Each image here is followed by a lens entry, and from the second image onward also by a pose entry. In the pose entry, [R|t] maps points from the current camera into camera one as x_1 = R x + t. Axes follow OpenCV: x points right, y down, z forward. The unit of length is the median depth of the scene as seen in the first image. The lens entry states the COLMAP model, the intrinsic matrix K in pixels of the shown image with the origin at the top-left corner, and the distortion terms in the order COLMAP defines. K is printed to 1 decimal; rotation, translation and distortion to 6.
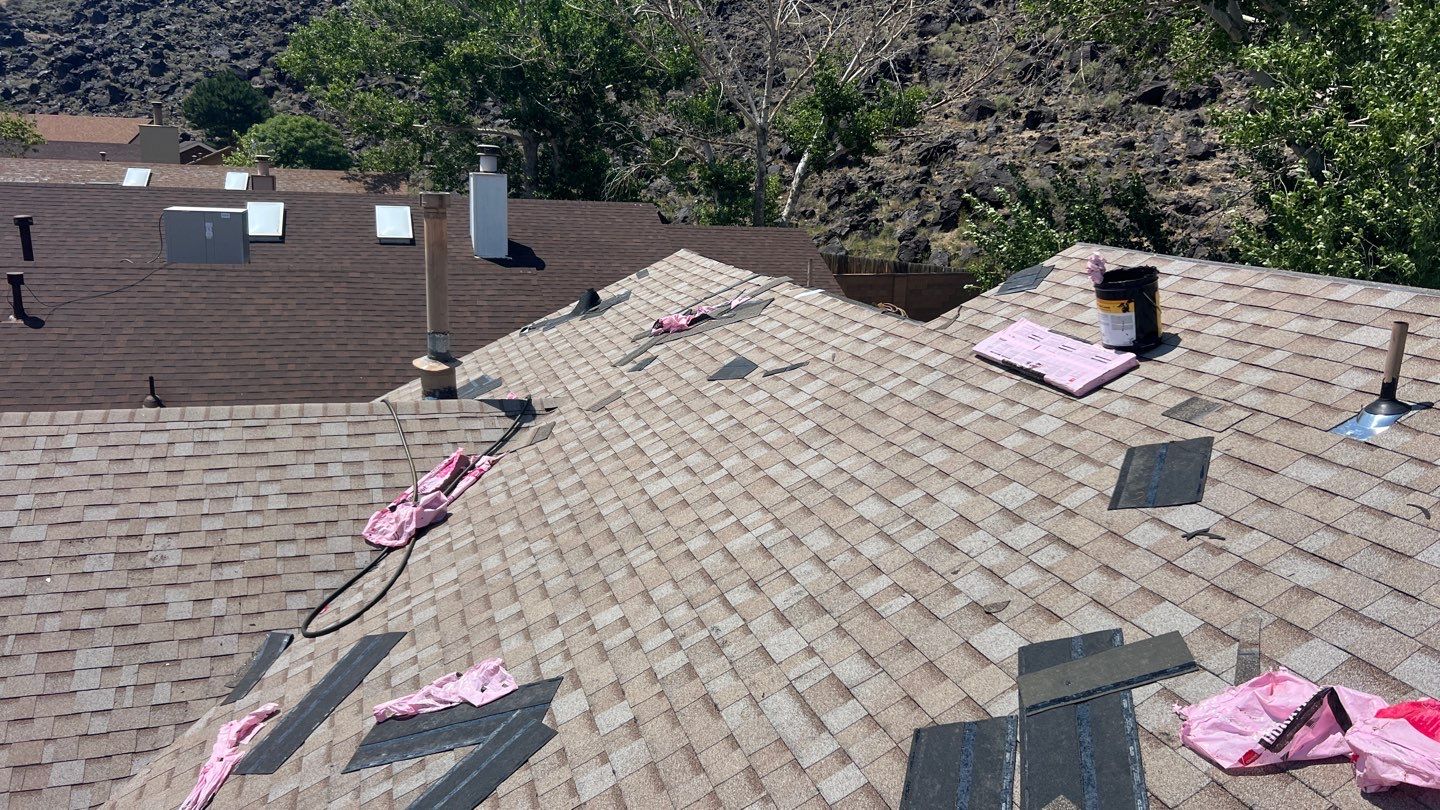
lens RADIAL K [[1065.3, 0, 714.5], [0, 1065.3, 402.2], [0, 0, 1]] dist [0.050362, -0.059428]
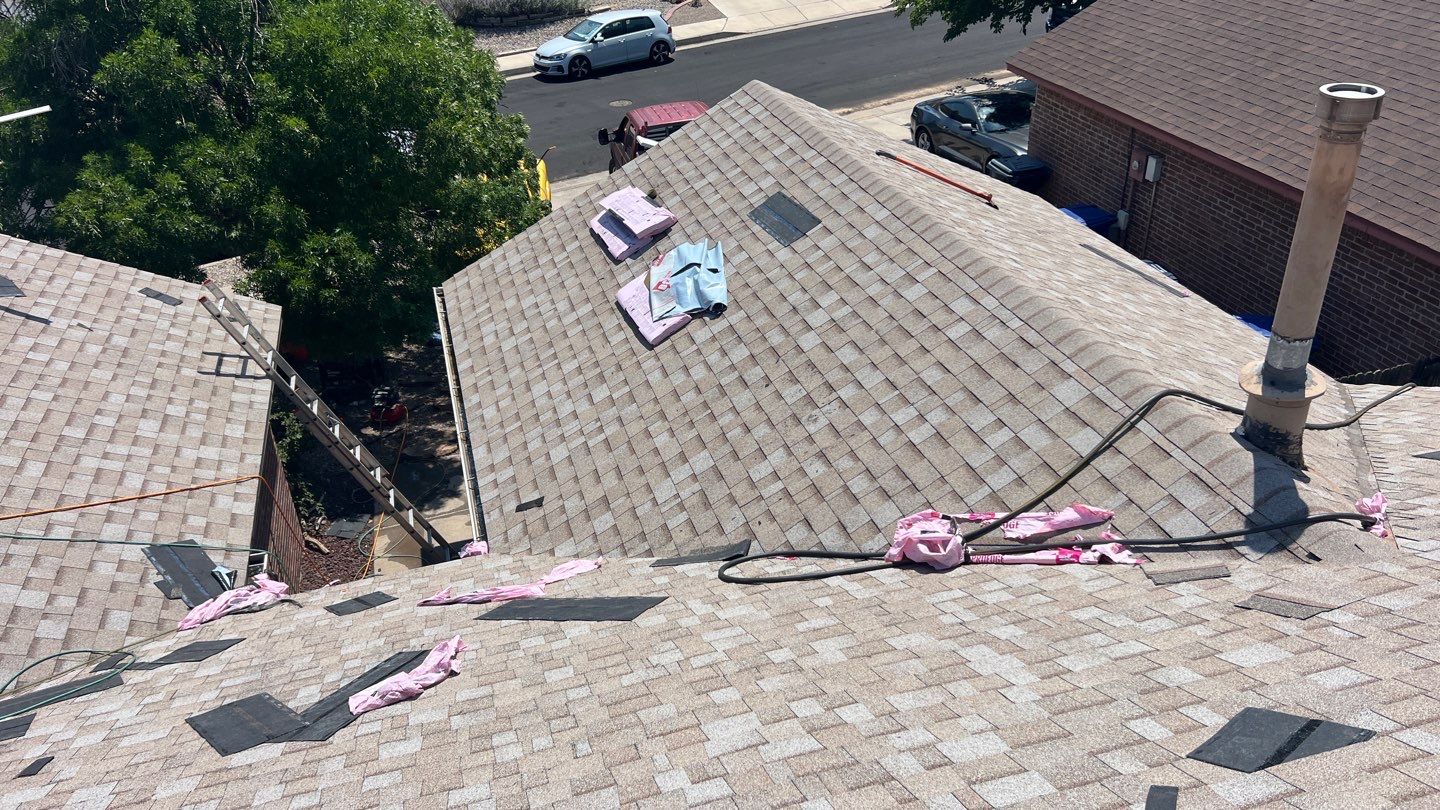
lens RADIAL K [[1100.3, 0, 720.2], [0, 1100.3, 400.4], [0, 0, 1]] dist [0.056089, -0.058597]
pose [[-0.025939, 0.472063, -0.881183, 0.172409], [-0.179785, 0.864904, 0.468635, -0.152952], [0.983364, 0.170579, 0.062435, 0.393767]]
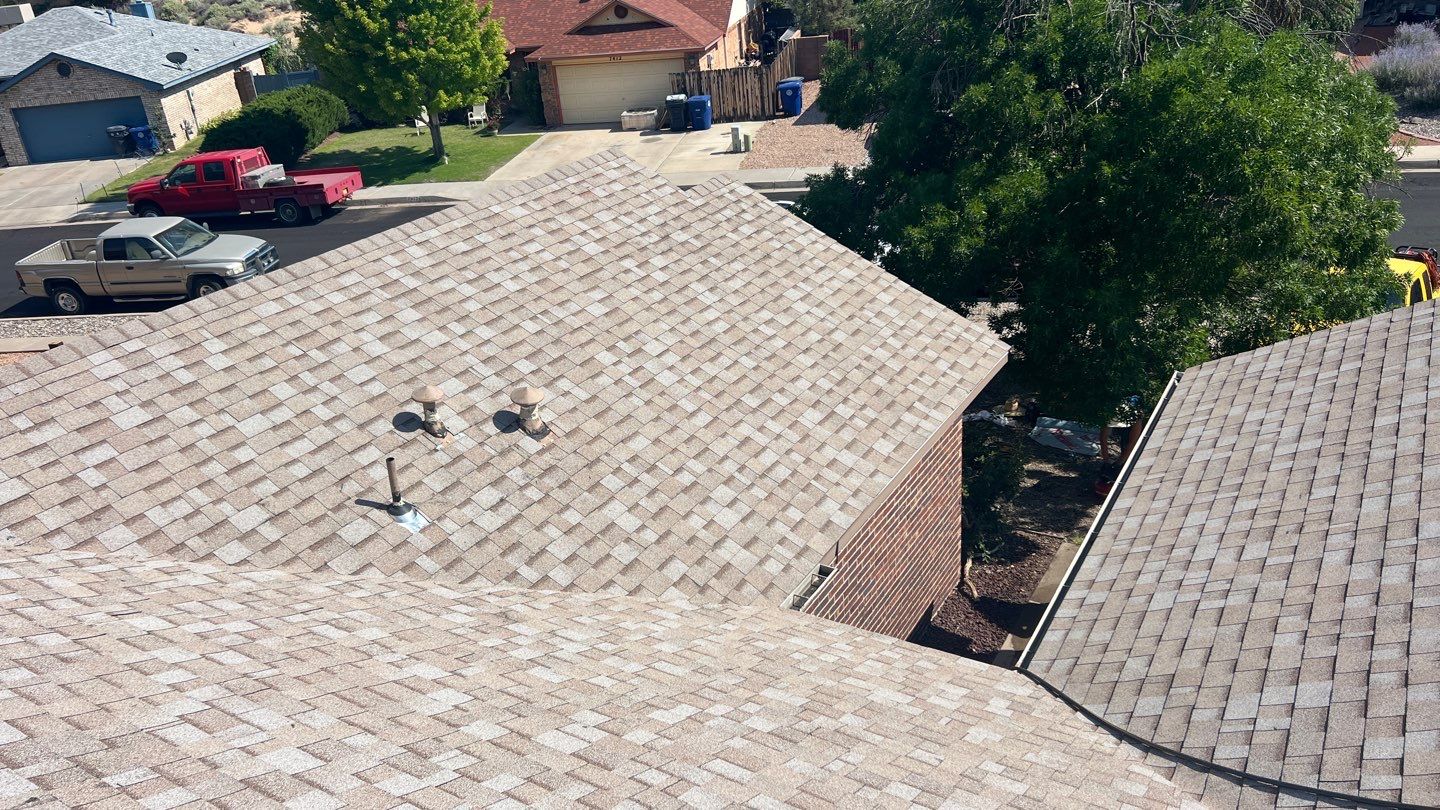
lens RADIAL K [[1095.5, 0, 699.9], [0, 1095.5, 410.7], [0, 0, 1]] dist [0.070808, -0.088656]
pose [[-0.759022, 0.297809, -0.578960, 0.073306], [-0.086465, 0.835266, 0.543005, -0.142560], [0.645297, 0.462213, -0.608236, 0.466383]]
